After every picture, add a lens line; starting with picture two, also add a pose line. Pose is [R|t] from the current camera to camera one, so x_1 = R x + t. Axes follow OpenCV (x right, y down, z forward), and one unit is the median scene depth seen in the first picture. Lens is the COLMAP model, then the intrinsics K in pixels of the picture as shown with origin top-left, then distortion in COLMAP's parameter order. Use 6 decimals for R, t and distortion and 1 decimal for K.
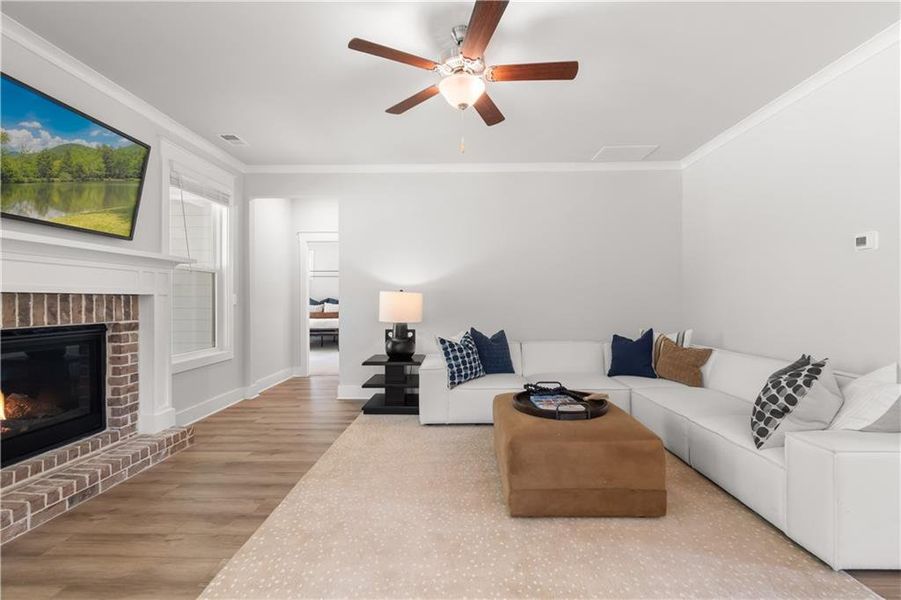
lens RADIAL K [[398.9, 0, 453.6], [0, 398.9, 299.6], [0, 0, 1]] dist [0.001247, -0.000802]
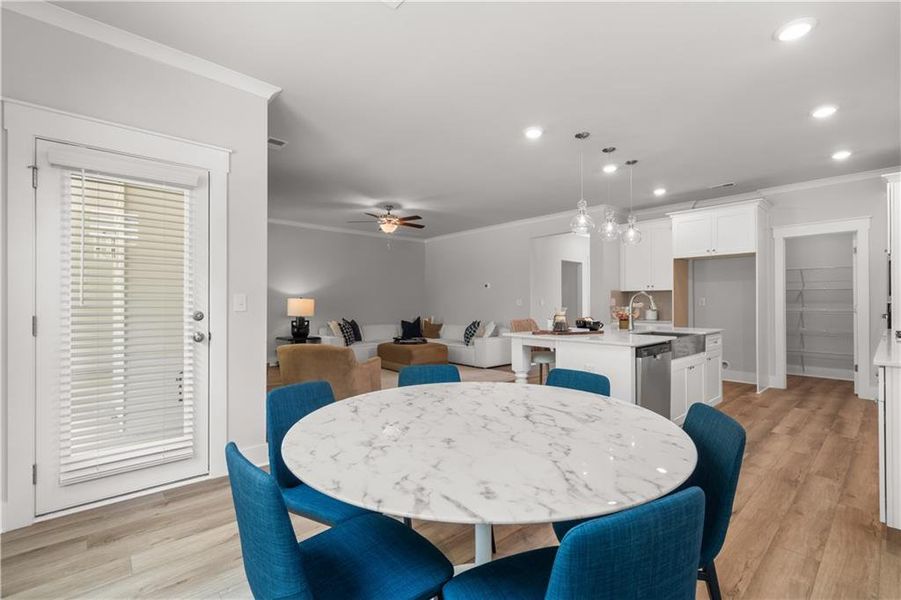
lens RADIAL K [[398.9, 0, 453.6], [0, 398.9, 299.6], [0, 0, 1]] dist [0.001247, -0.000802]
pose [[0.729289, 0.008658, 0.684151, -1.165897], [-0.002621, 0.999948, -0.009861, -0.000420], [-0.684201, 0.005399, 0.729273, -0.994476]]
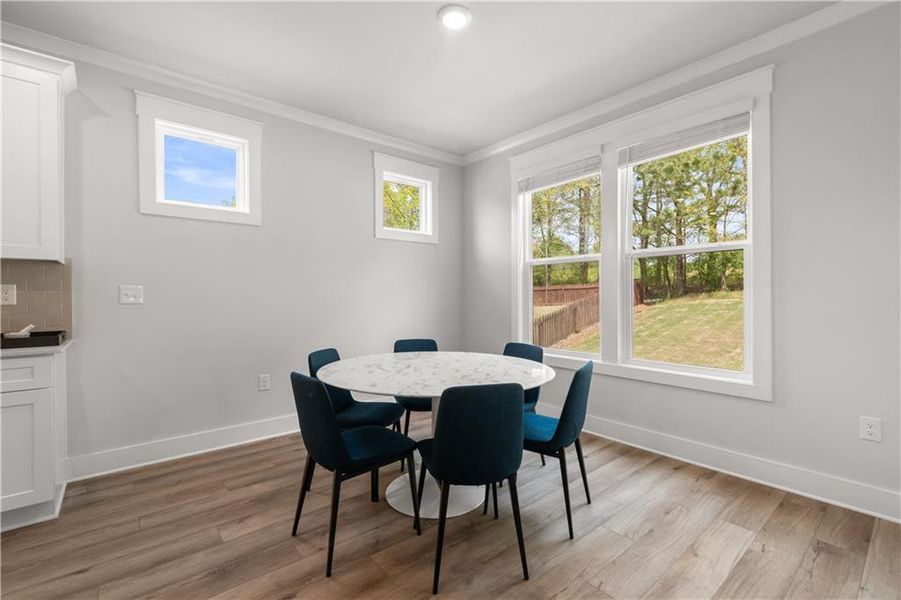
lens RADIAL K [[400.1, 0, 453.9], [0, 400.1, 295.4], [0, 0, 1]] dist [0.002183, 0.000155]
pose [[-0.751188, 0.003980, -0.660076, -0.315584], [0.003885, 0.999991, 0.001608, -0.000664], [0.660077, -0.001356, -0.751197, -0.053694]]
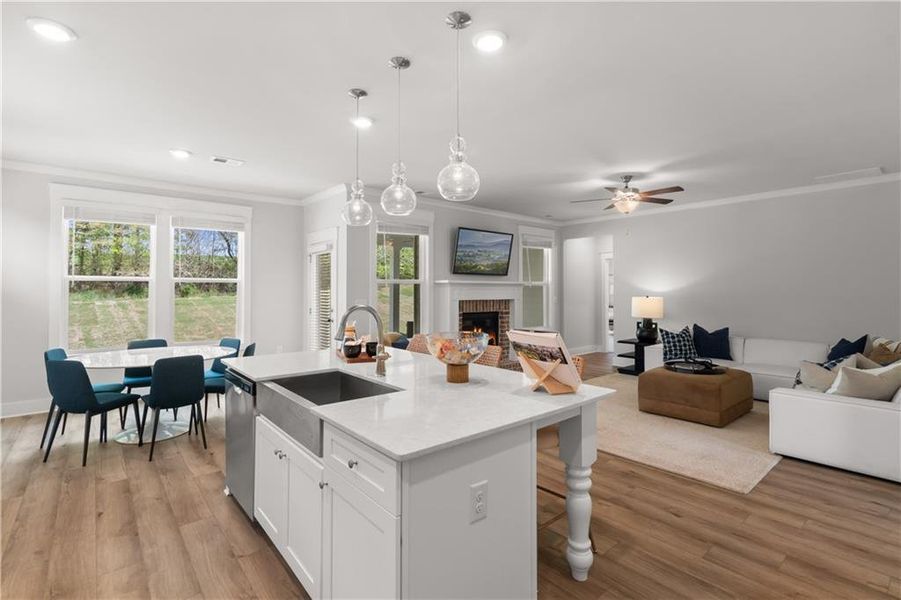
lens RADIAL K [[419.4, 0, 450.8], [0, 419.4, 284.9], [0, 0, 1]] dist [0.002332, 0.000104]
pose [[0.660984, -0.007691, -0.750361, 0.794062], [-0.001343, 0.999934, -0.011433, -0.066134], [0.750399, 0.008565, 0.660930, -0.843666]]
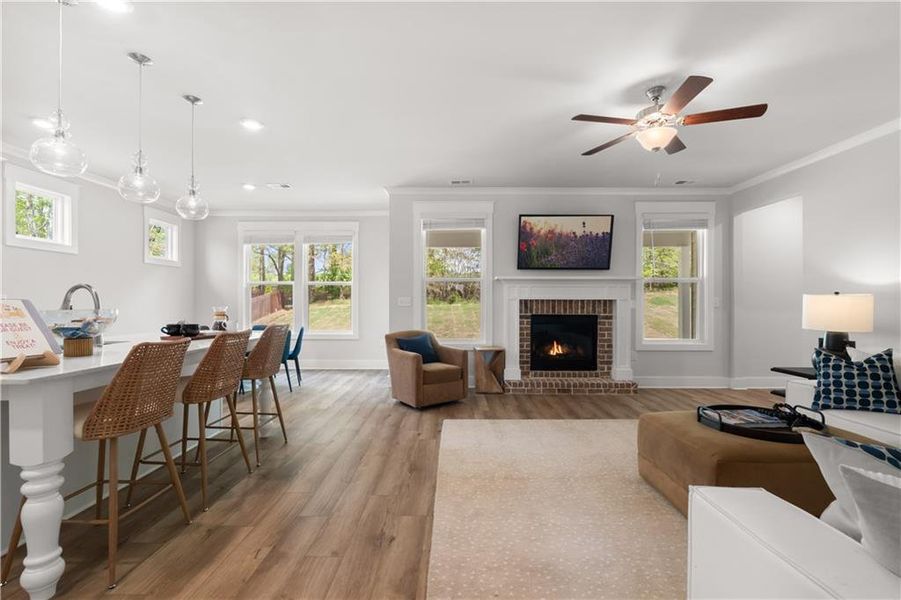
lens RADIAL K [[398.9, 0, 453.6], [0, 398.9, 299.6], [0, 0, 1]] dist [0.001247, -0.000802]
pose [[0.019347, -0.002872, -0.999809, 0.961844], [-0.001993, 0.999994, -0.002911, -0.006560], [0.999811, 0.002049, 0.019342, 0.259927]]
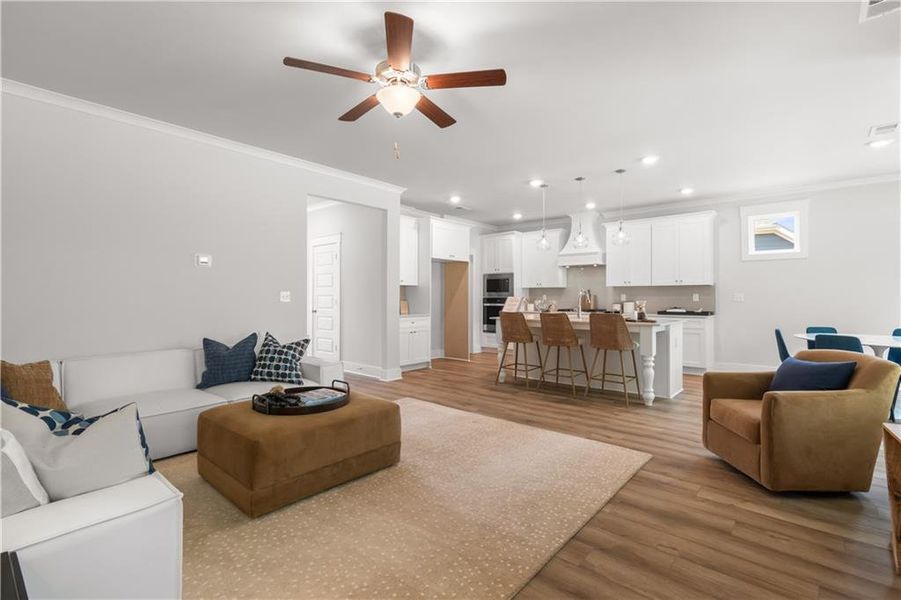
lens RADIAL K [[413.9, 0, 450.5], [0, 413.9, 300.0], [0, 0, 1]] dist [0.000027, -0.000229]
pose [[-0.765656, -0.000697, 0.643250, -0.596445], [0.001303, 0.999996, 0.002635, 0.001457], [-0.643249, 0.002855, -0.765652, 1.327811]]
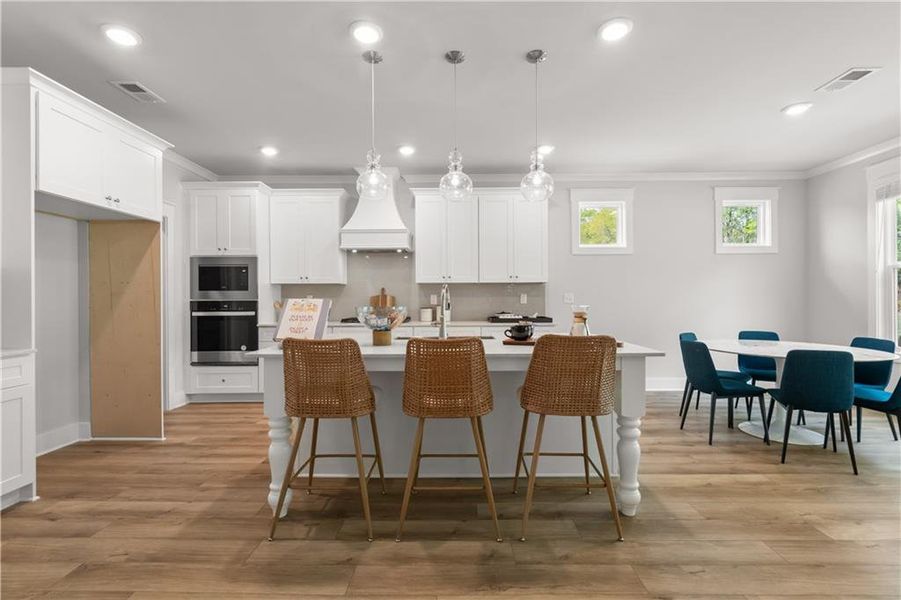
lens RADIAL K [[398.9, 0, 453.6], [0, 398.9, 299.6], [0, 0, 1]] dist [0.001247, -0.000802]
pose [[-0.999906, 0.008854, -0.010516, 0.129386], [0.008860, 0.999961, -0.000562, -0.002724], [0.010510, -0.000655, -0.999945, 0.455405]]
